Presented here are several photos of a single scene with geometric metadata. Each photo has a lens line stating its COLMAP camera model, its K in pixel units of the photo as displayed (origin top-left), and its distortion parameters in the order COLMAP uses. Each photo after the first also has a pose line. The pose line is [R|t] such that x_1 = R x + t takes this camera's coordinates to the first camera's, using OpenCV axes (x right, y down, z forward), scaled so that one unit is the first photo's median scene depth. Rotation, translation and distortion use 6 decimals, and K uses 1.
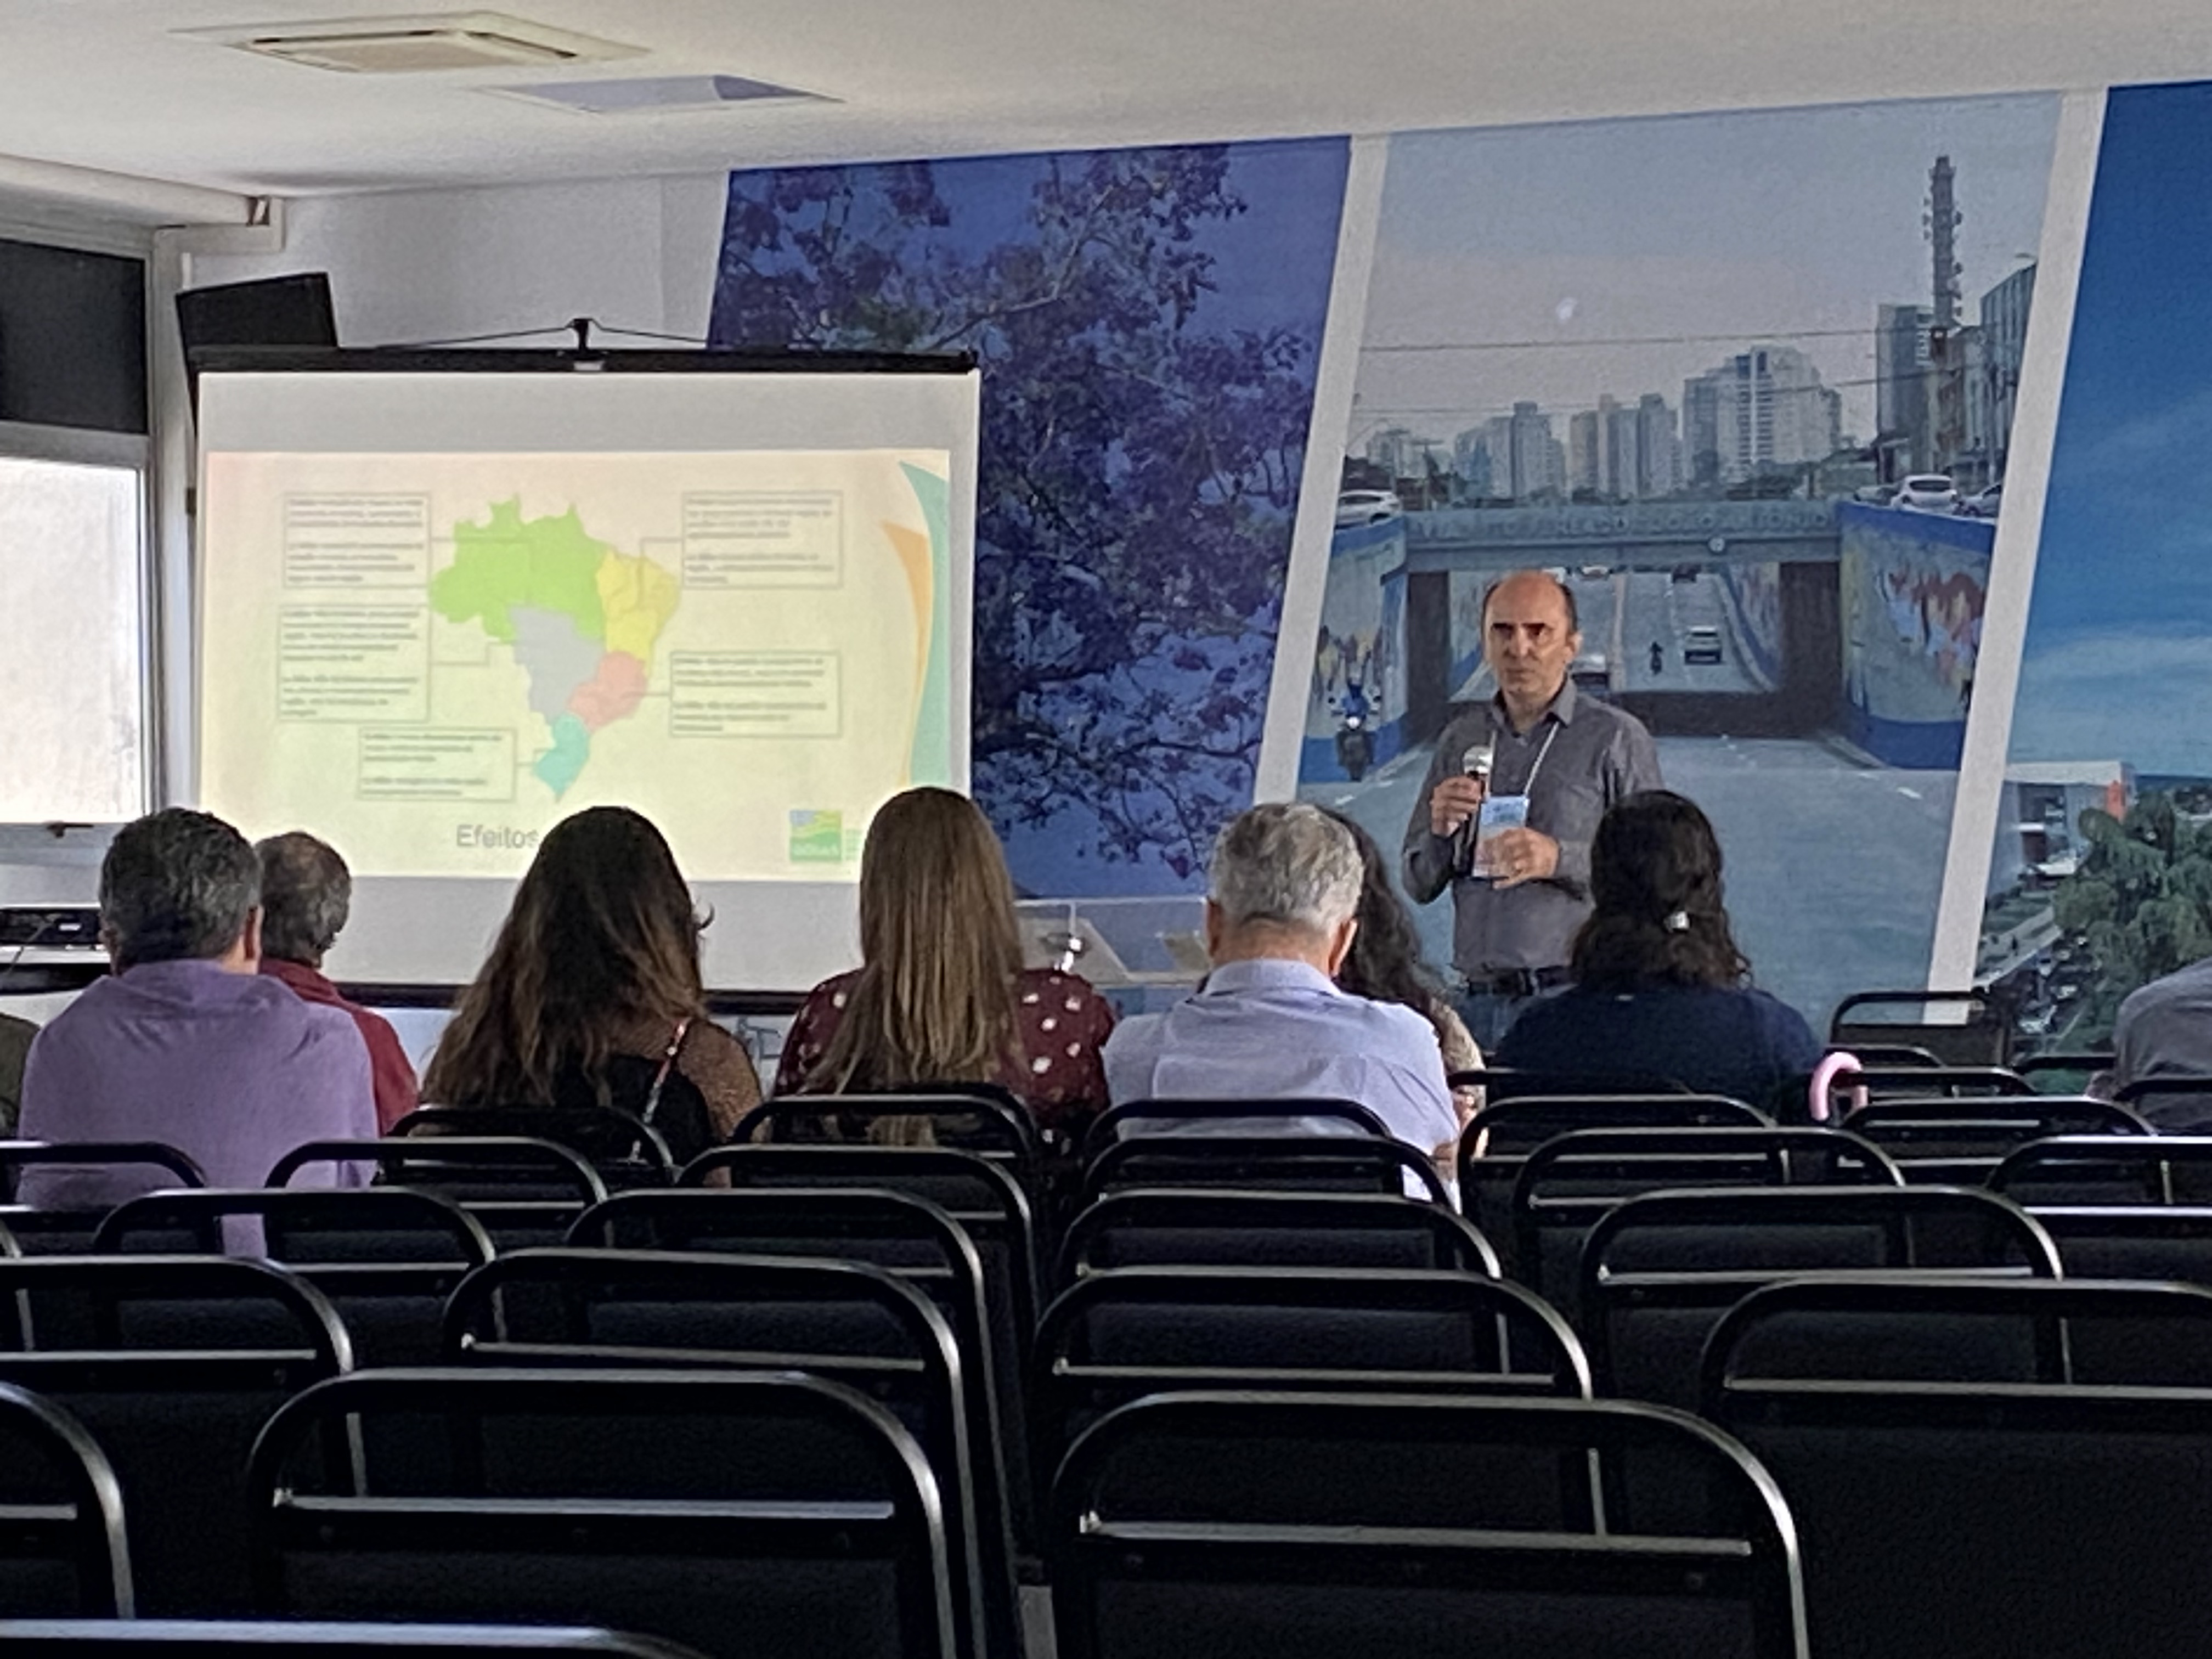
lens RADIAL K [[7180.0, 0, 1104.6], [0, 7180.0, 746.9], [0, 0, 1]] dist [0.173632, -0.585881]
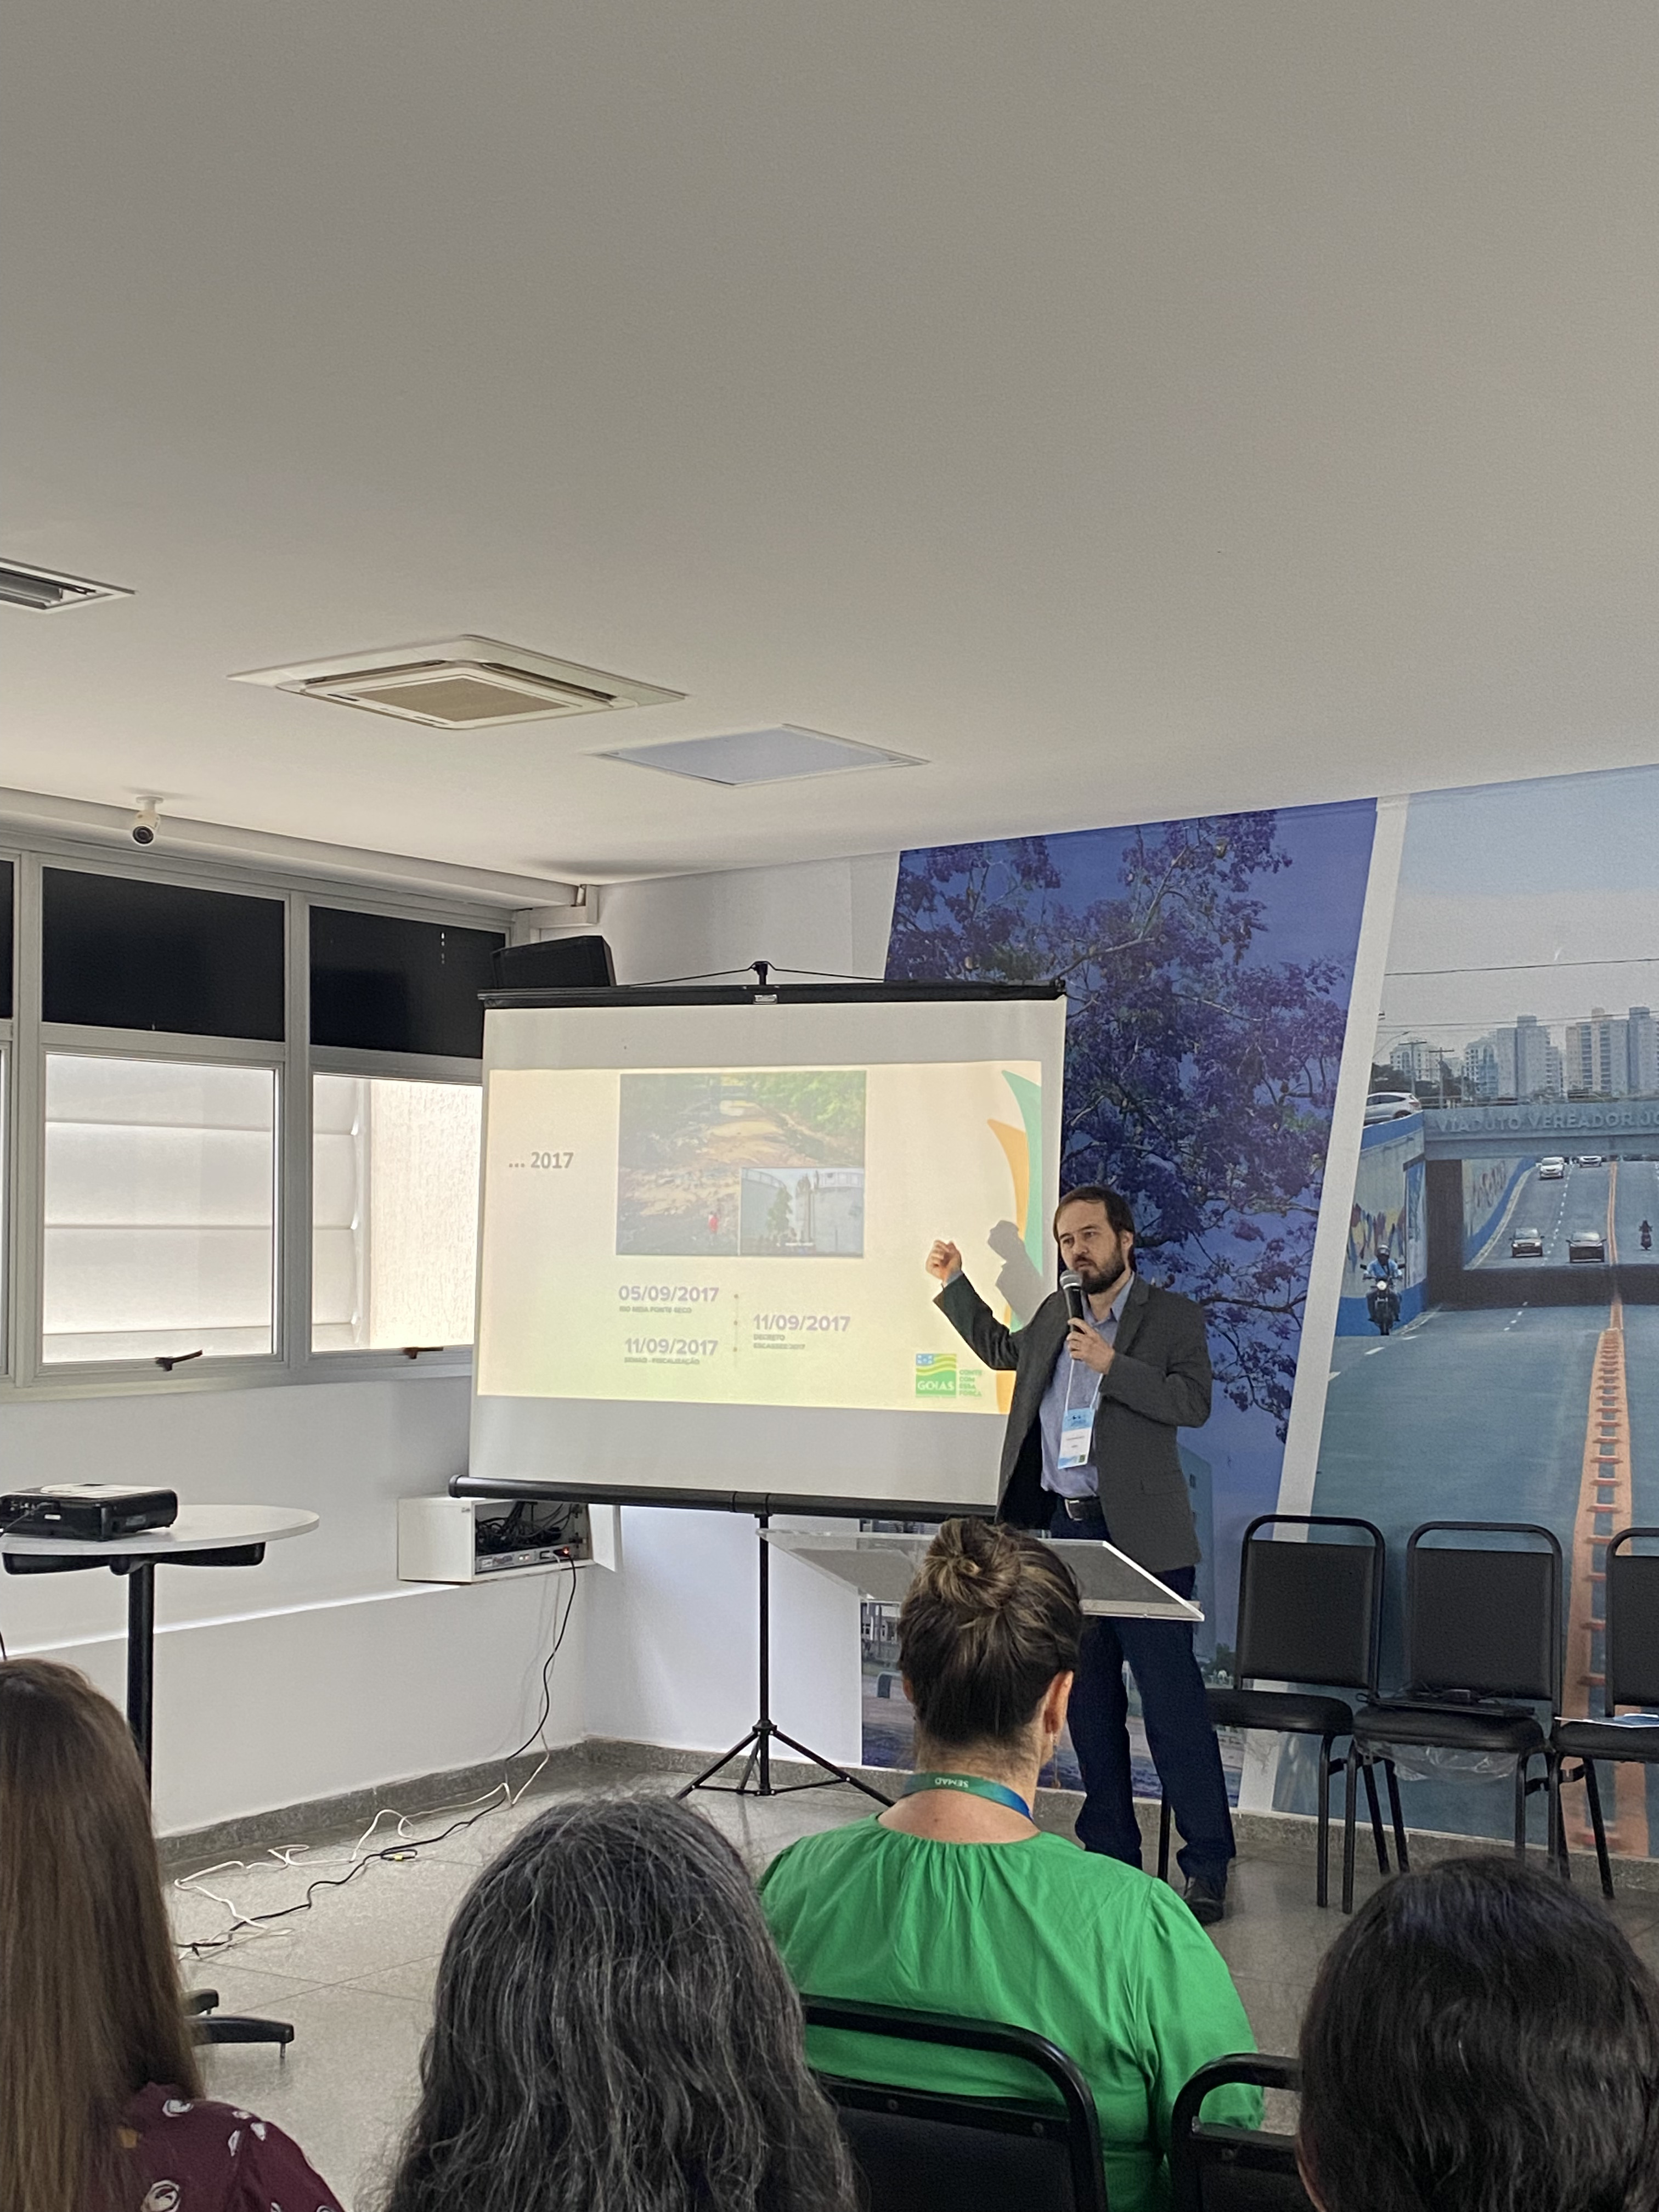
lens RADIAL K [[2785.8, 0, 866.4], [0, 2785.8, 1084.9], [0, 0, 1]] dist [0.229493, -0.831825]
pose [[0.980796, -0.007501, -0.194892, 0.041840], [-0.001309, 0.998985, -0.045036, -0.015691], [0.195031, 0.044426, 0.979790, 0.522793]]
